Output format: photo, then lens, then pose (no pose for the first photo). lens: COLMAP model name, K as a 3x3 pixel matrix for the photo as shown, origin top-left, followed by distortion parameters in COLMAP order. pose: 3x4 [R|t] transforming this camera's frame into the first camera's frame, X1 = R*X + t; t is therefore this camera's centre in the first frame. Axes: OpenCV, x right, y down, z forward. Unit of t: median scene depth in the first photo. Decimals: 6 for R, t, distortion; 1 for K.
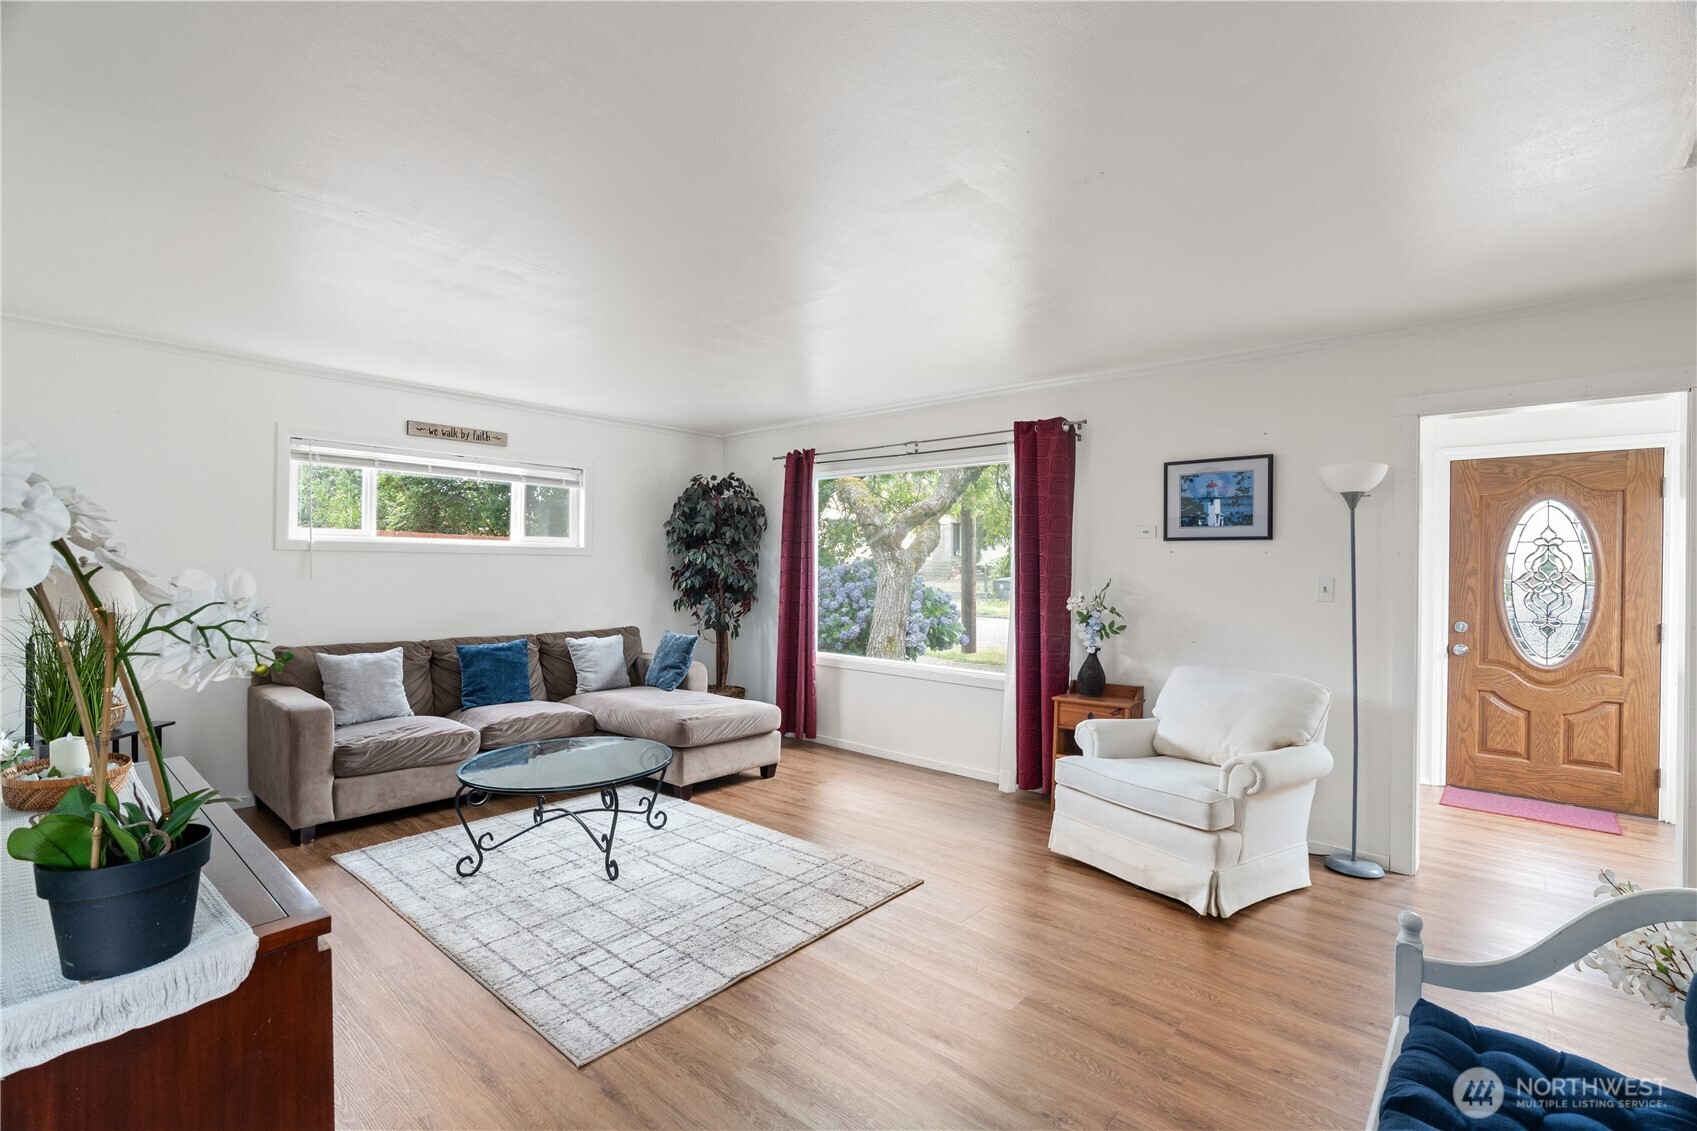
lens RADIAL K [[761.5, 0, 848.5], [0, 761.5, 565.5], [0, 0, 1]] dist [-0.004368, 0.000174]
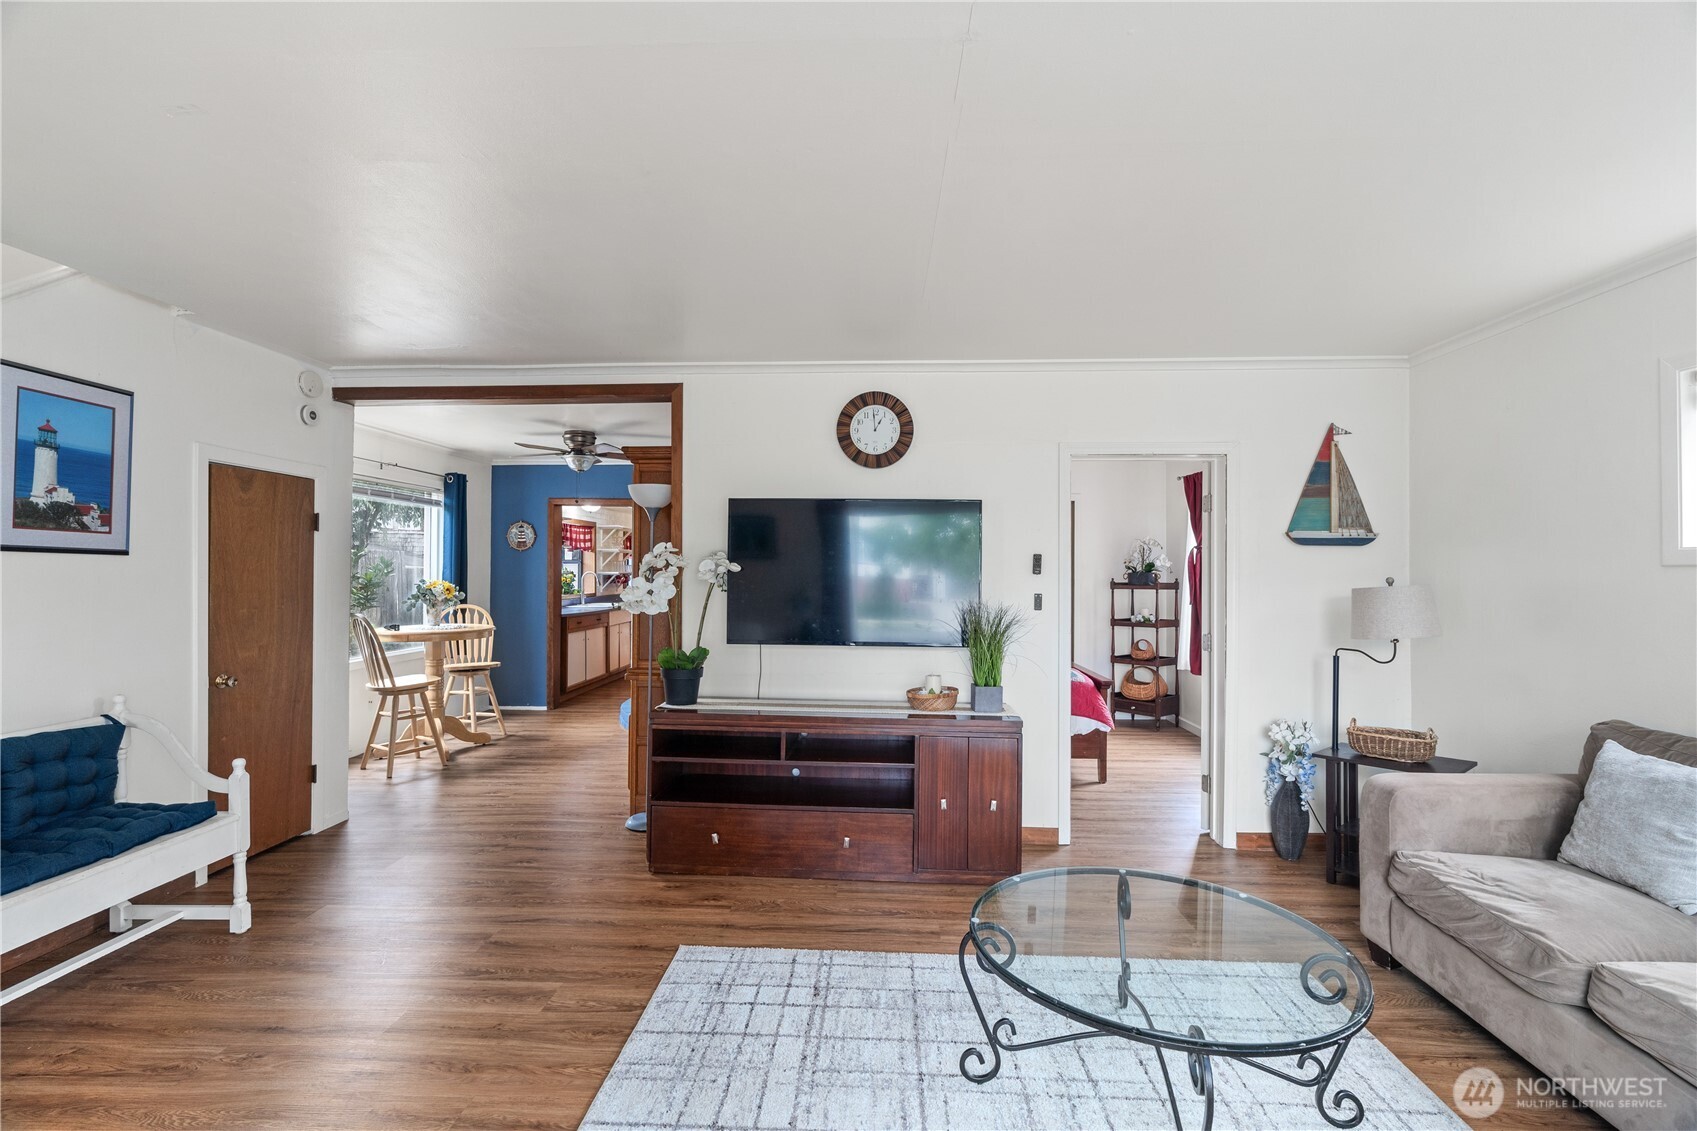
lens RADIAL K [[761.5, 0, 848.5], [0, 761.5, 565.5], [0, 0, 1]] dist [-0.004368, 0.000174]
pose [[-0.774561, -0.017267, -0.632264, 0.149491], [-0.013262, 0.999851, -0.011059, -0.005589], [0.632360, -0.000180, -0.774674, 1.188118]]
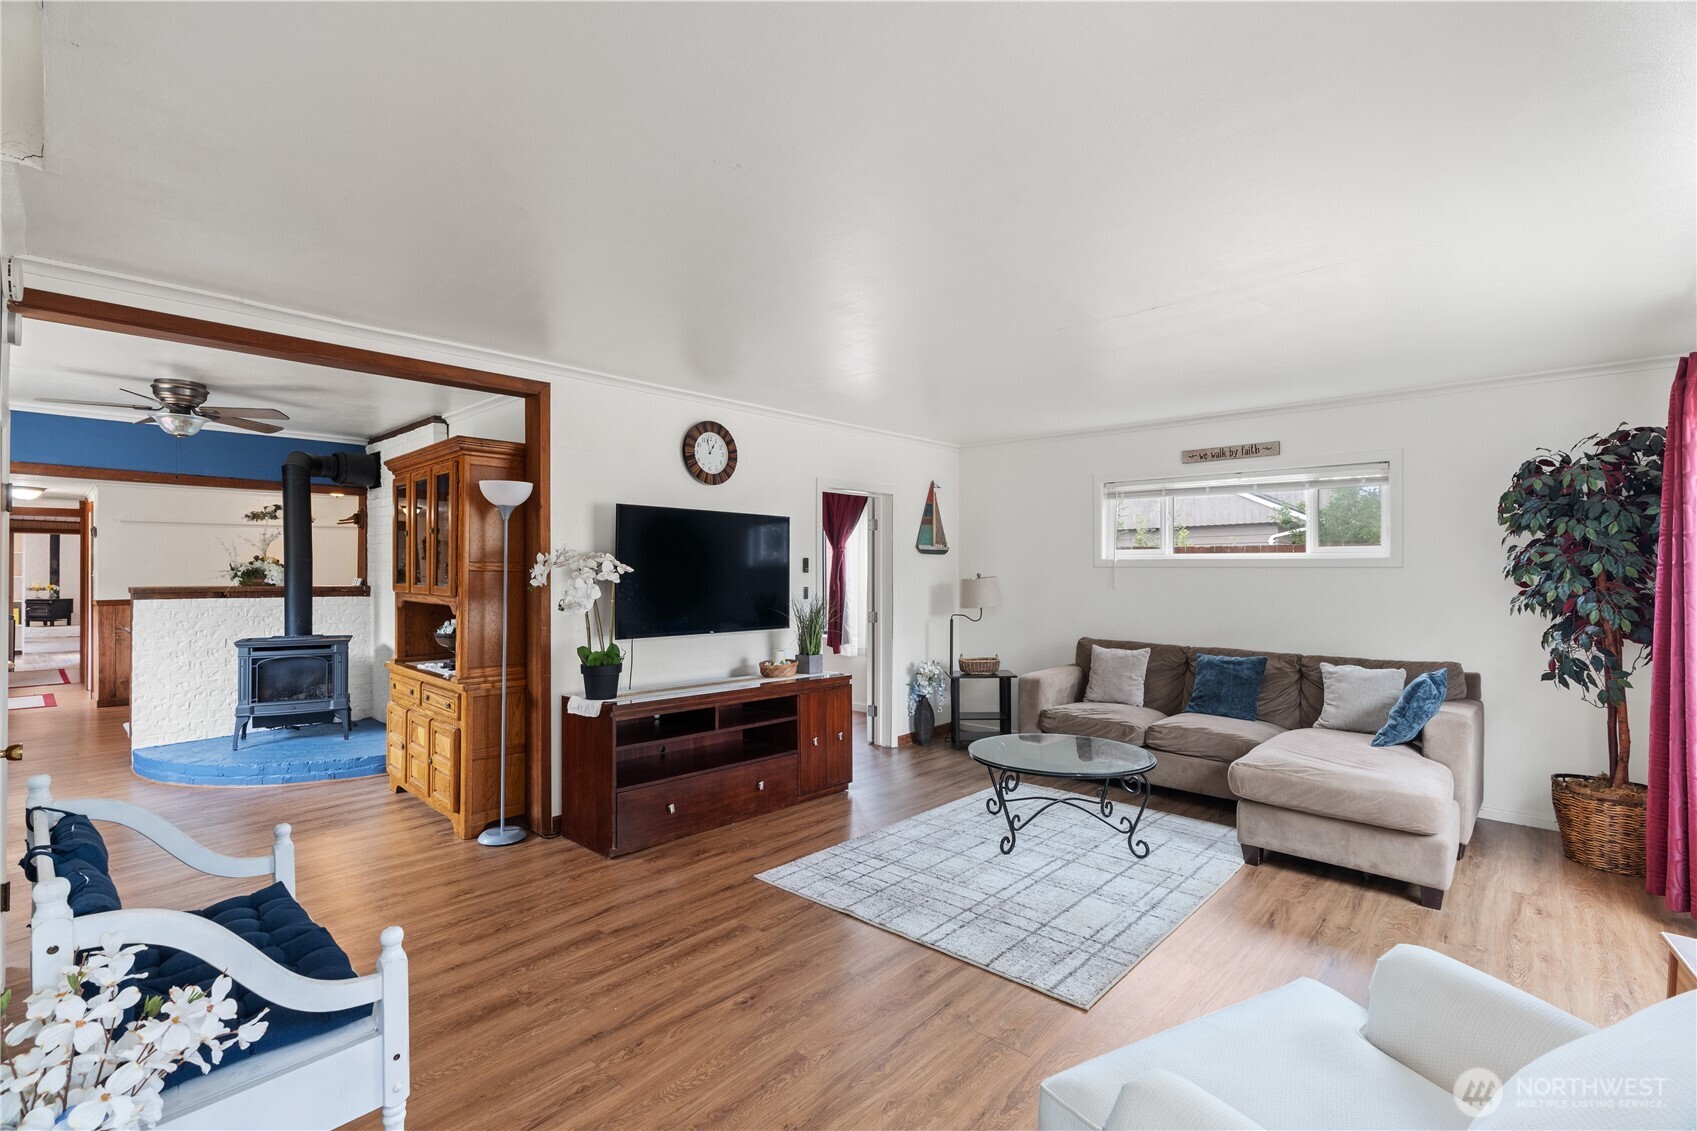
lens RADIAL K [[761.5, 0, 848.5], [0, 761.5, 565.5], [0, 0, 1]] dist [-0.004368, 0.000174]
pose [[-0.017061, -0.015367, -0.999736, 0.703942], [-0.003498, 0.999877, -0.015310, -0.000879], [0.999848, 0.003236, -0.017112, 0.653322]]
